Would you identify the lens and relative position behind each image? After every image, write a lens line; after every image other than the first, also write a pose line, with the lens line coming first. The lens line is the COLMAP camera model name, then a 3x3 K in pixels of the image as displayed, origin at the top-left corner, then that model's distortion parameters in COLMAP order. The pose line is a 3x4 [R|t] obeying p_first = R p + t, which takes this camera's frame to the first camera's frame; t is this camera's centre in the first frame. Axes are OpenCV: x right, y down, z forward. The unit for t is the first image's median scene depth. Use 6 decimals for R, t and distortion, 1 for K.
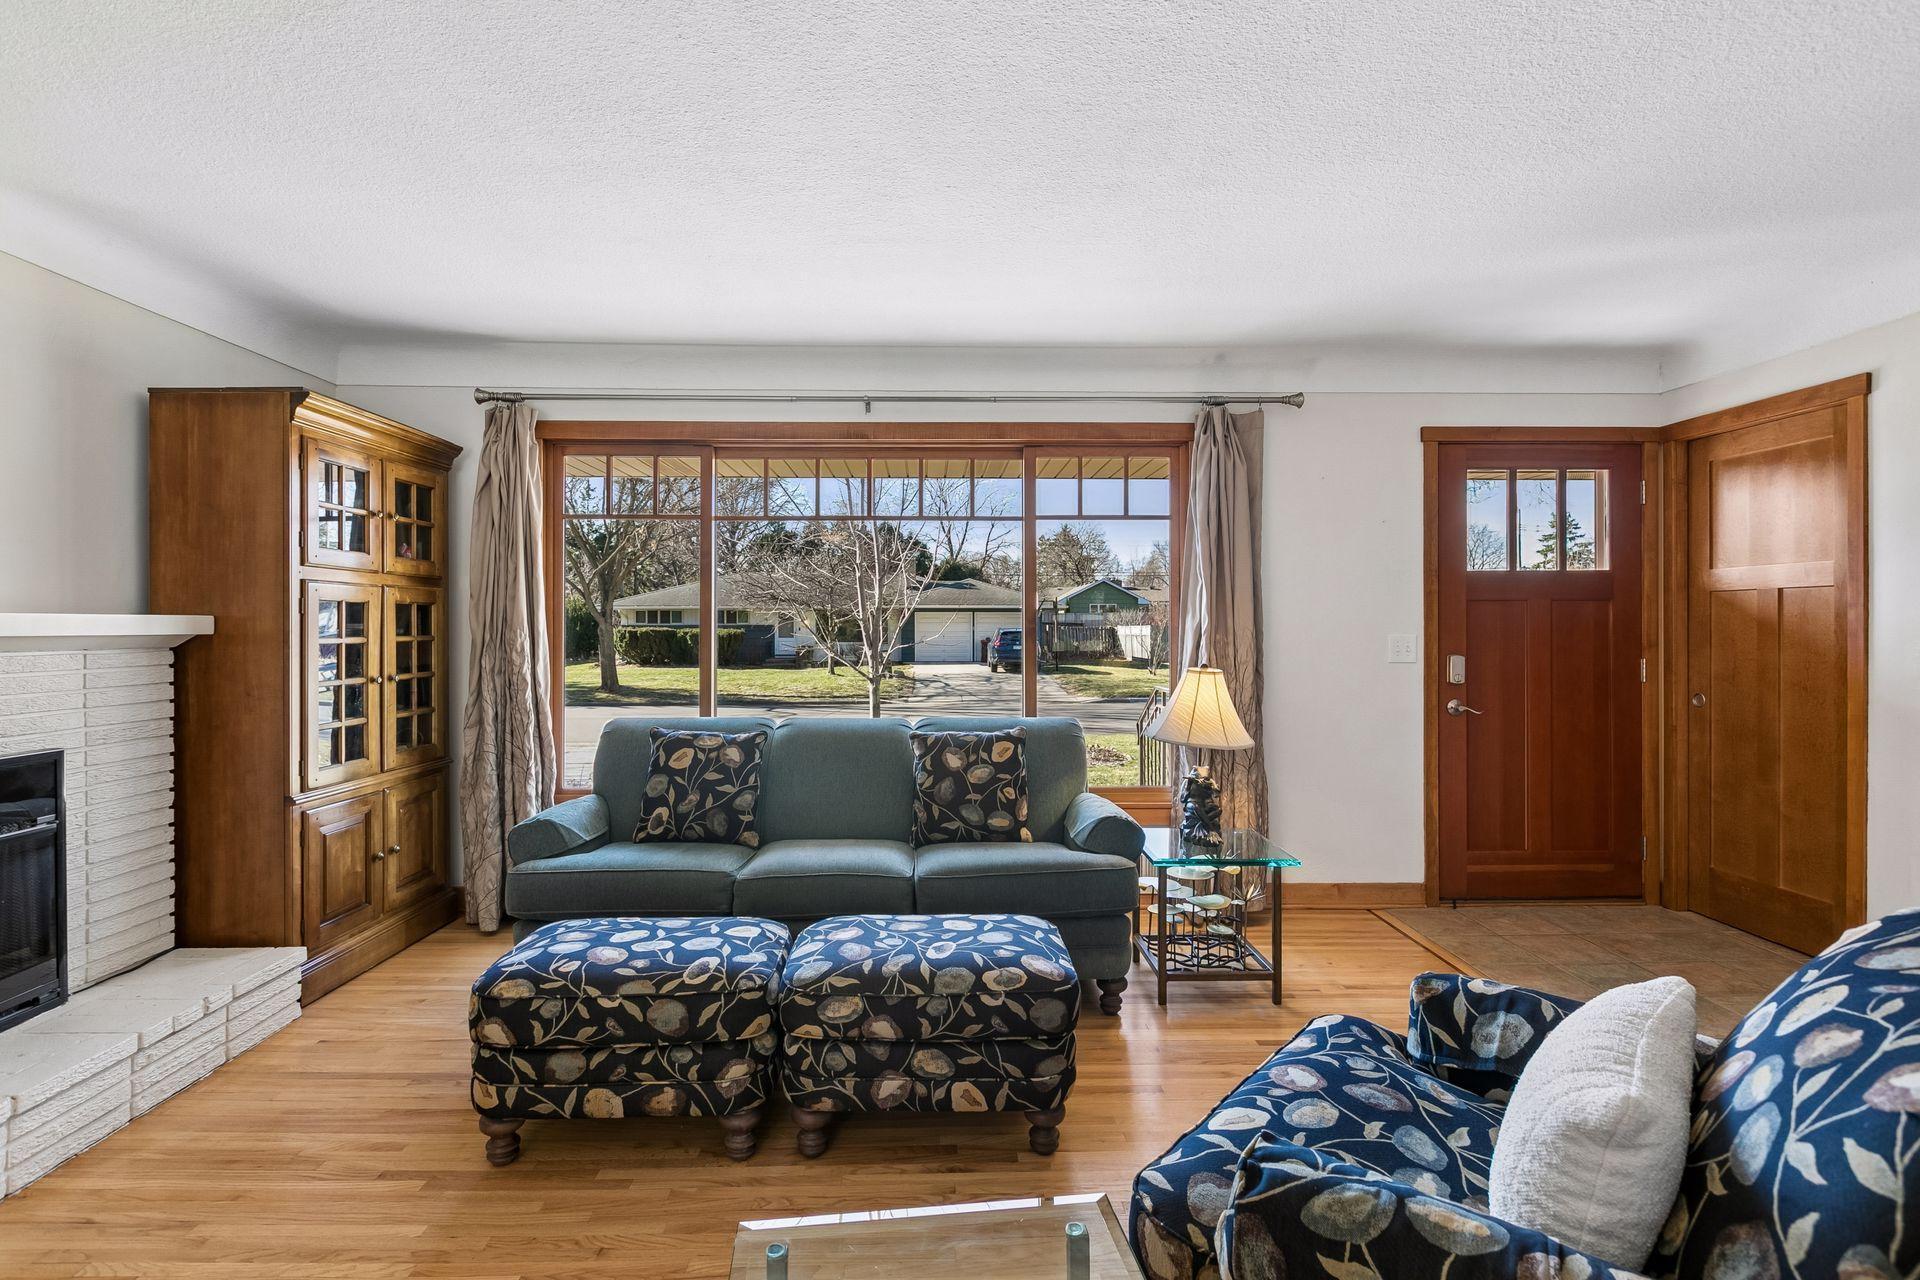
lens RADIAL K [[915.7, 0, 954.5], [0, 915.7, 626.8], [0, 0, 1]] dist [-0.004029, 0.000506]
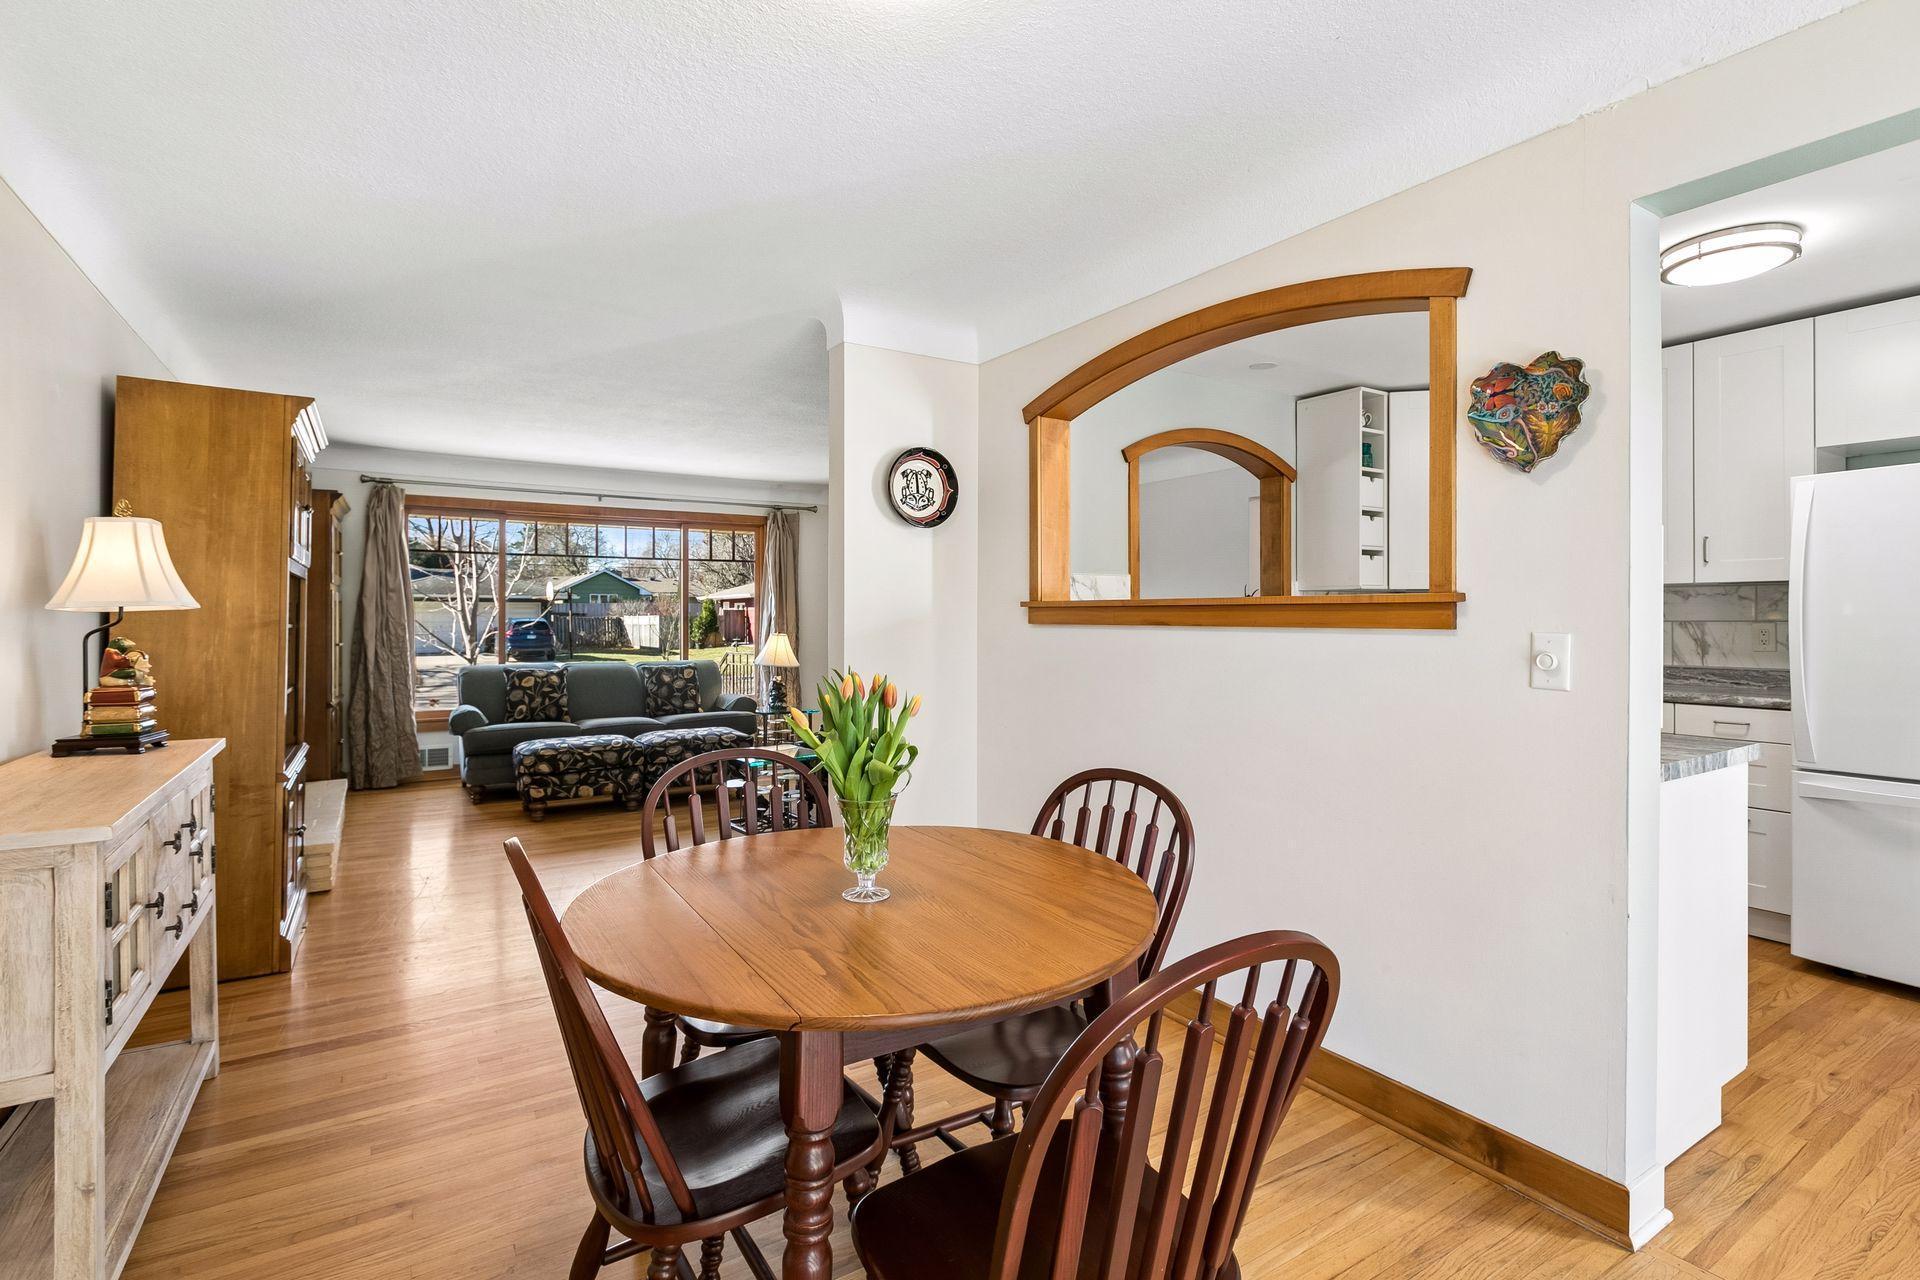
lens RADIAL K [[915.7, 0, 959.7], [0, 915.7, 609.6], [0, 0, 1]] dist [-0.004029, 0.000506]
pose [[0.852523, 0.002917, 0.522682, -0.537685], [0.001467, 0.999967, -0.007973, 0.004778], [-0.522688, 0.007564, 0.852490, -1.184384]]
